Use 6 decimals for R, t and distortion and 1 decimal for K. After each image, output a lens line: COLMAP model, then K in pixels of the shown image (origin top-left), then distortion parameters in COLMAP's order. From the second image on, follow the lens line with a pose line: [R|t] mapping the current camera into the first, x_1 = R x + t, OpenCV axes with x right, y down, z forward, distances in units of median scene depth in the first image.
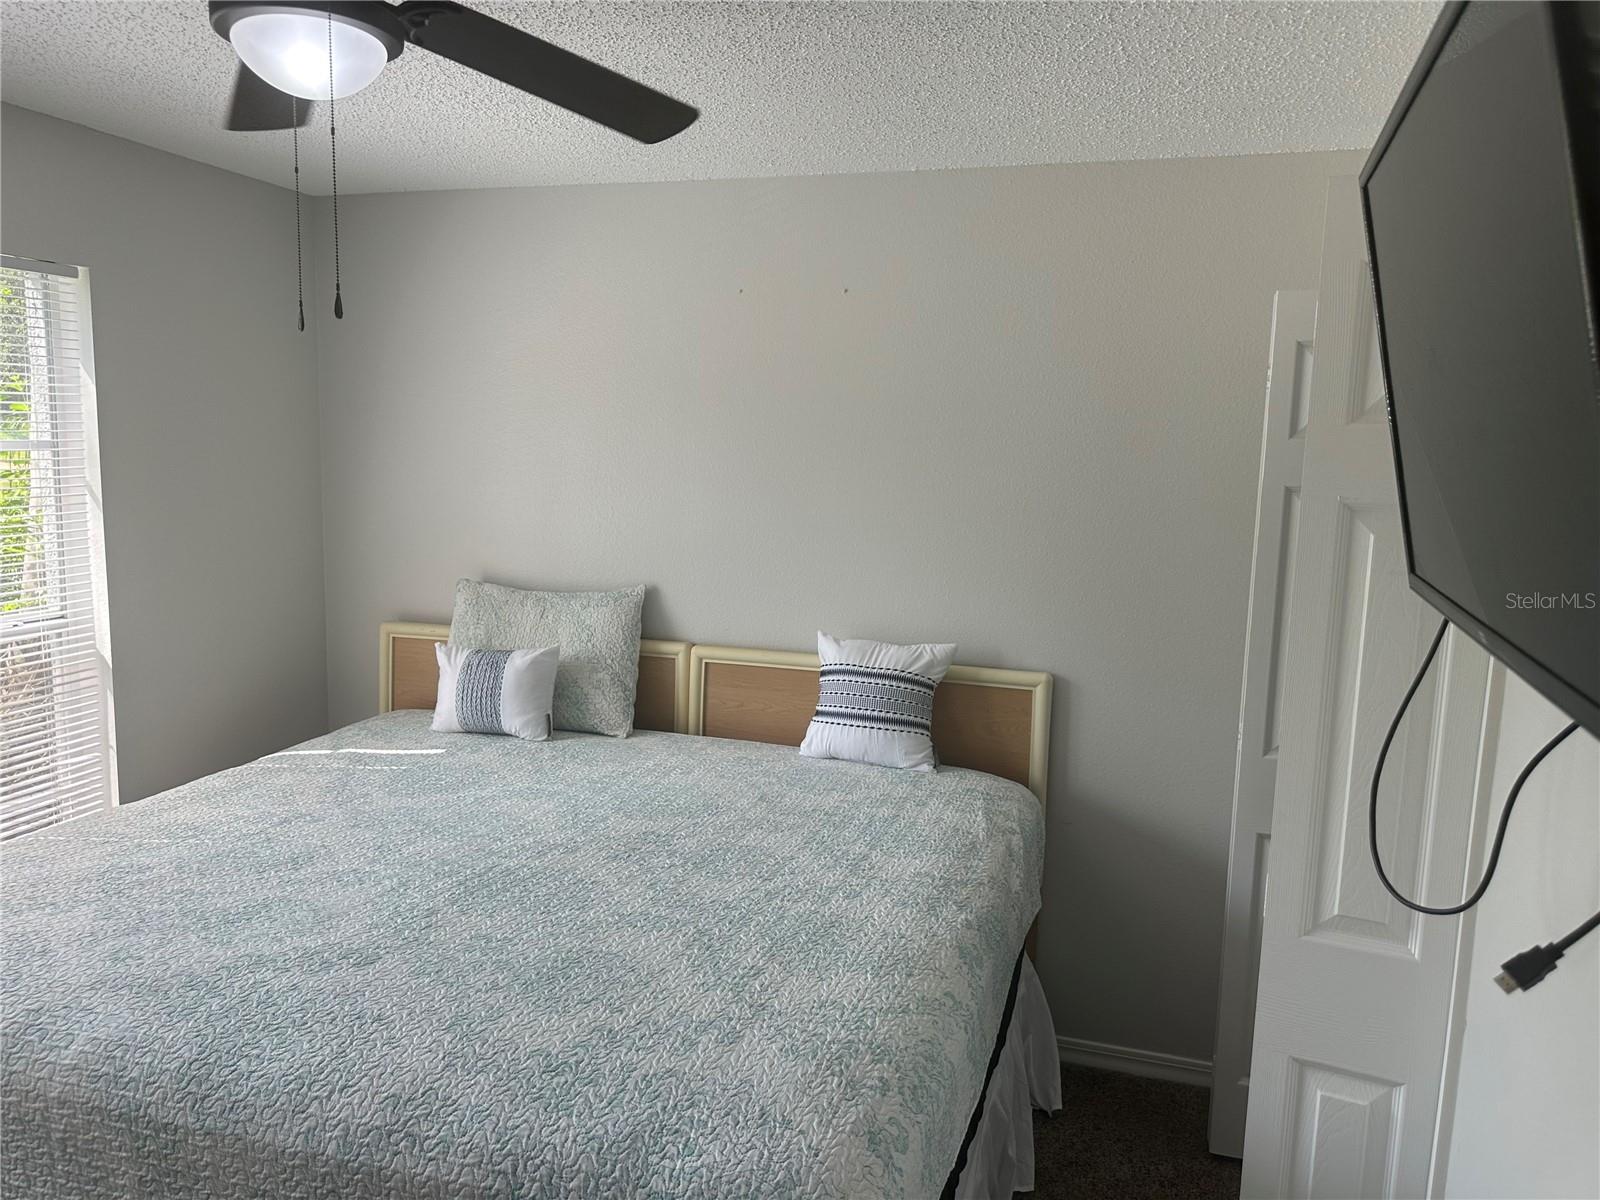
lens RADIAL K [[1131.8, 0, 800.0], [0, 1131.8, 600.0], [0, 0, 1]] dist [0.108369, -0.151580]
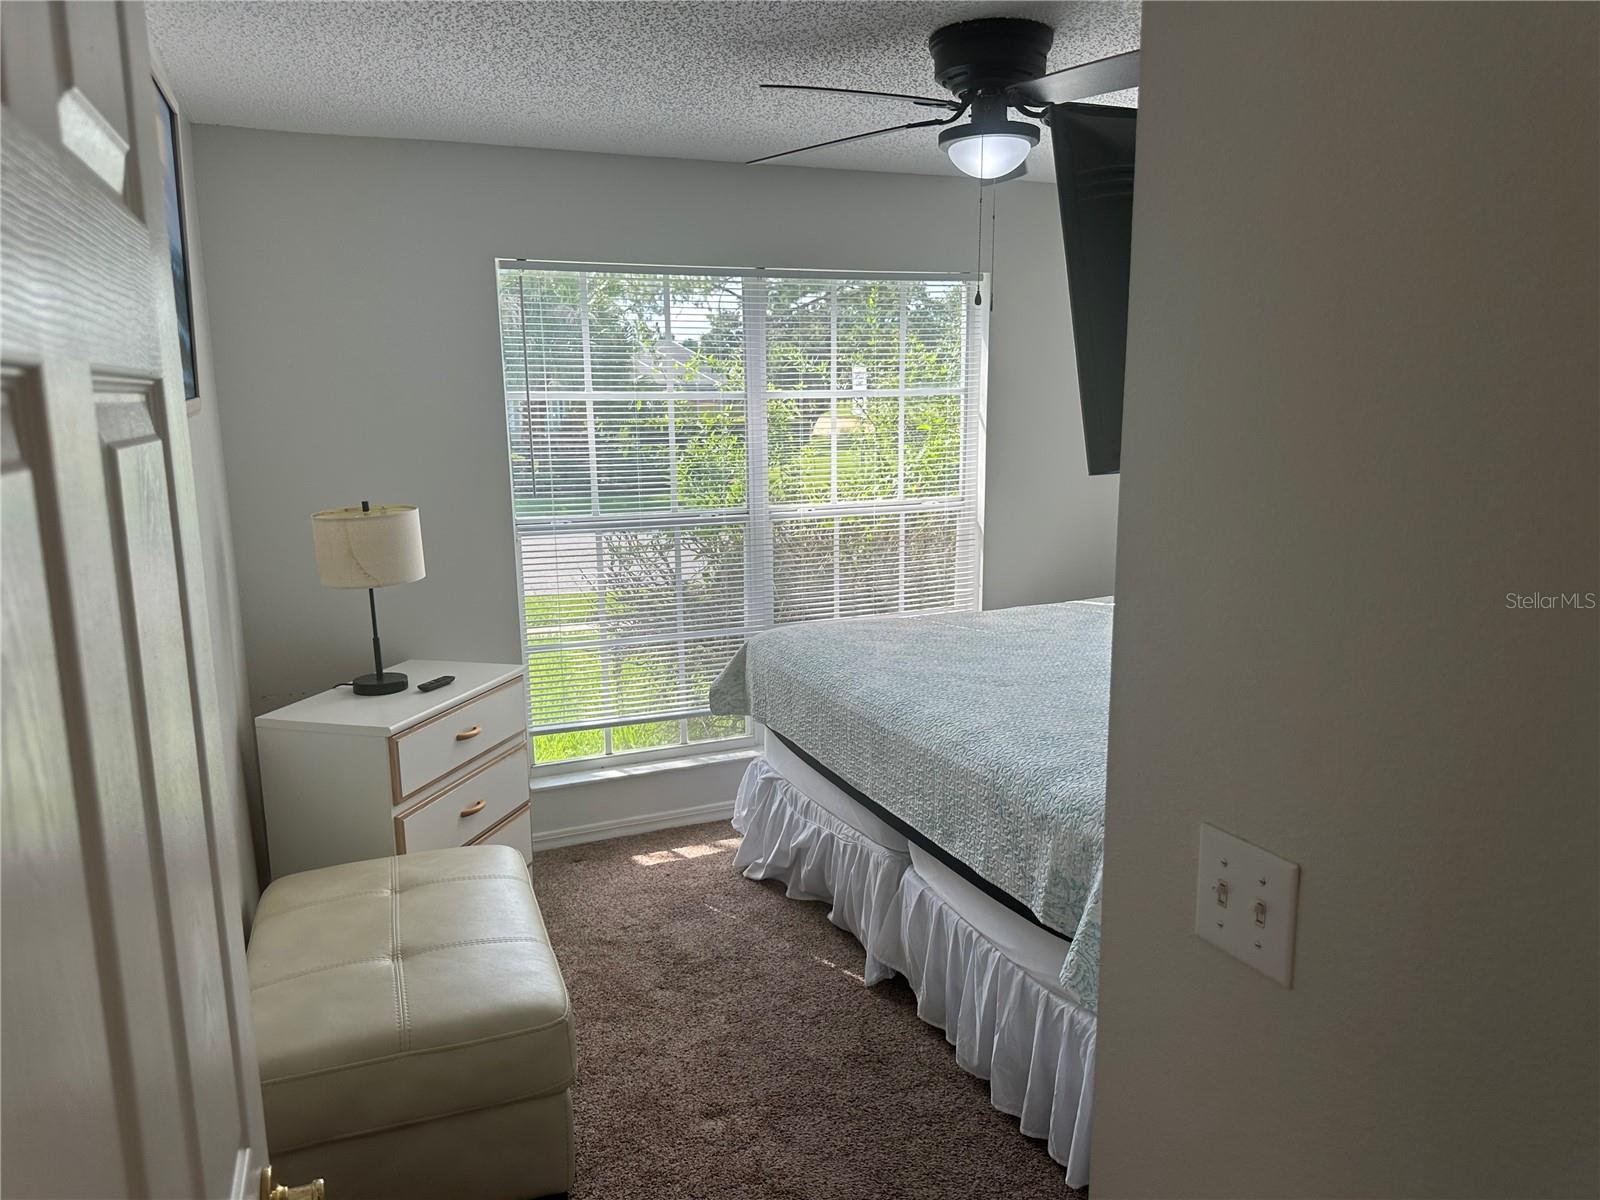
lens RADIAL K [[1131.8, 0, 800.0], [0, 1131.8, 600.0], [0, 0, 1]] dist [0.108369, -0.151580]
pose [[0.650468, 0.100639, -0.752837, 0.395574], [-0.072305, 0.994886, 0.070522, 0.055456], [0.756084, 0.008562, 0.654418, -0.186773]]
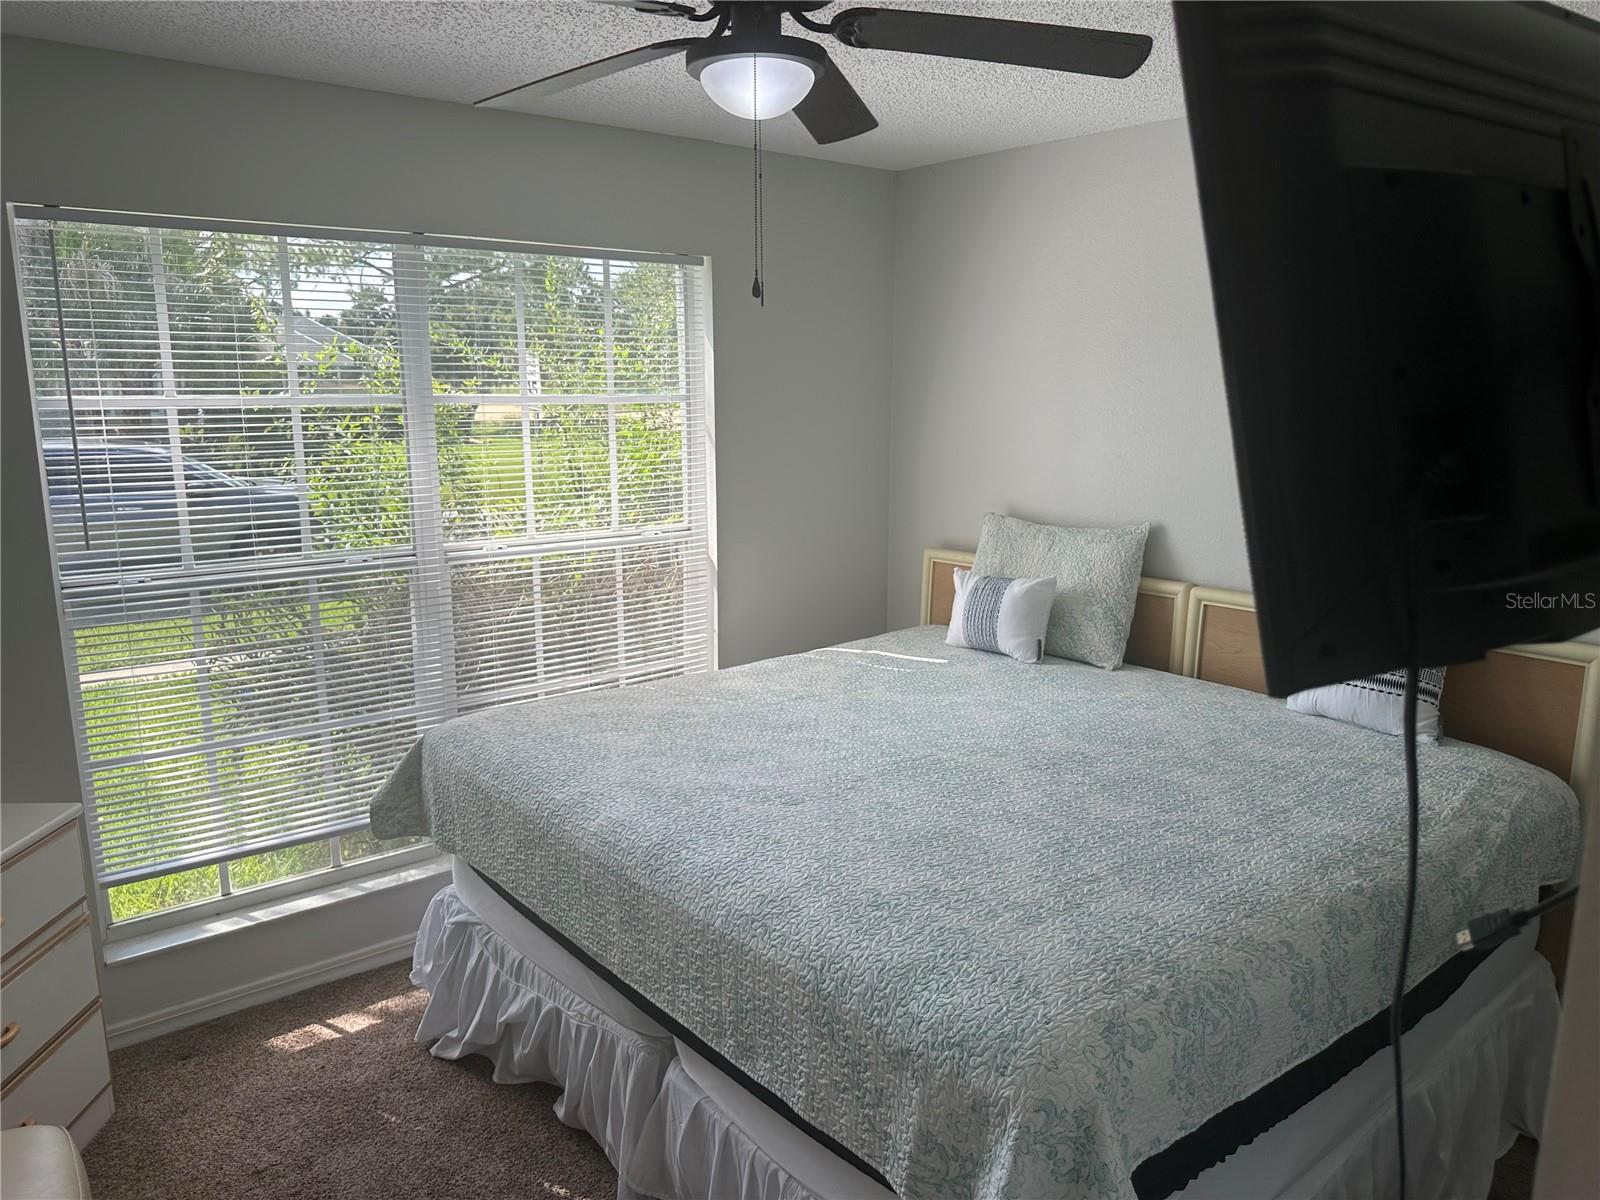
lens RADIAL K [[1128.1, 0, 800.0], [0, 1128.1, 600.0], [0, 0, 1]] dist [0.089102, -0.154509]
pose [[0.839713, 0.078734, -0.537292, 0.167579], [-0.051994, 0.996545, 0.064773, 0.005723], [0.540535, -0.026454, 0.840906, -0.022530]]
